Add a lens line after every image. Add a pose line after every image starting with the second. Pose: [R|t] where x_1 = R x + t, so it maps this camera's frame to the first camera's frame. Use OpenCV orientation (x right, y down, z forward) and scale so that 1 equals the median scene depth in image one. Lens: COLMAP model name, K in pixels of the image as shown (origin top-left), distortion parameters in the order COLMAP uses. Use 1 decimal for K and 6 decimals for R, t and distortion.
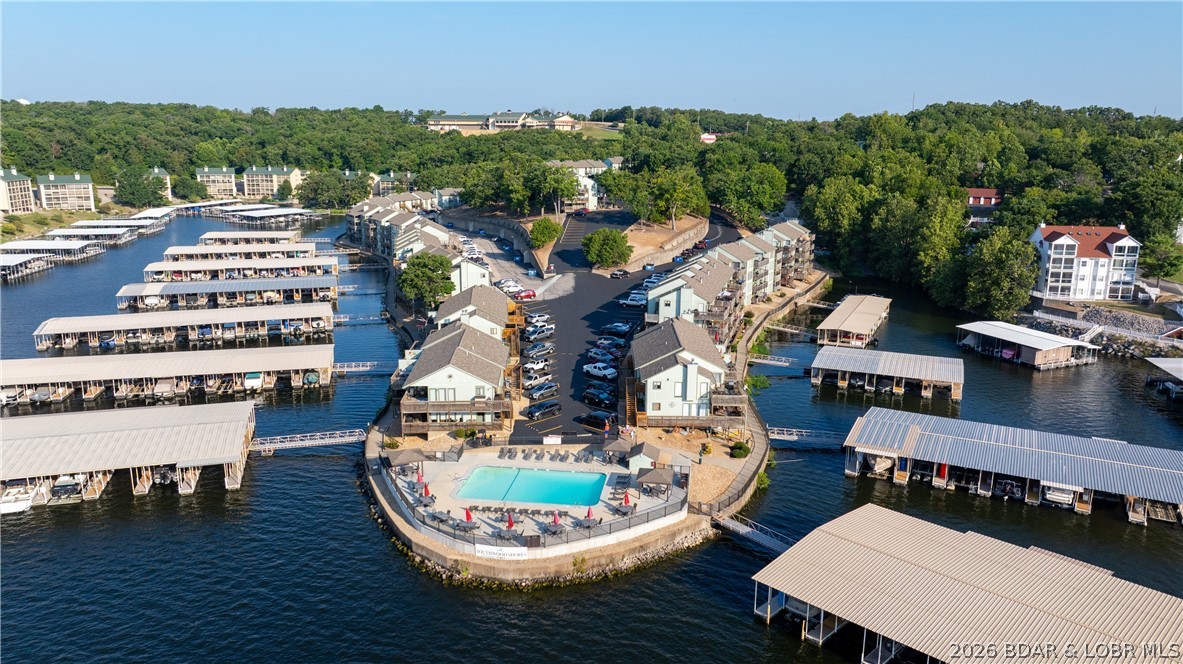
lens RADIAL K [[821.8, 0, 591.5], [0, 821.8, 332.0], [0, 0, 1]] dist [-0.019118, 0.000670]
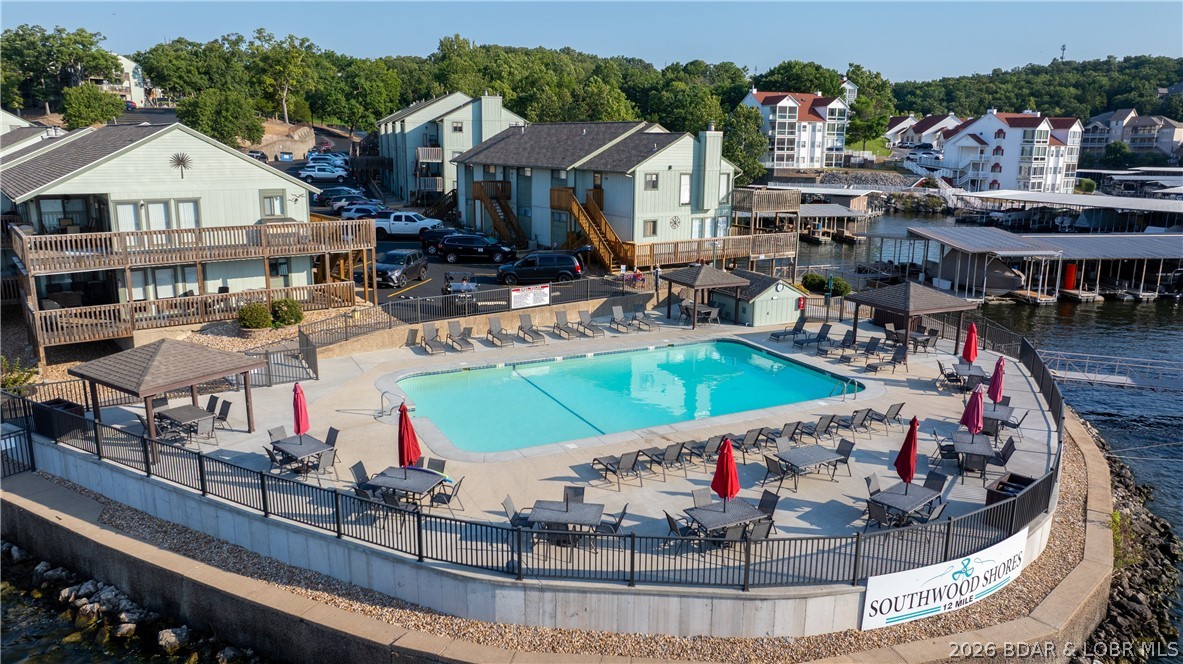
lens RADIAL K [[821.8, 0, 591.5], [0, 821.8, 332.0], [0, 0, 1]] dist [-0.019118, 0.000670]
pose [[0.818679, -0.123430, 0.560829, -0.140349], [0.122858, 0.991661, 0.038905, 0.079664], [-0.560955, 0.037051, 0.827017, 0.388355]]
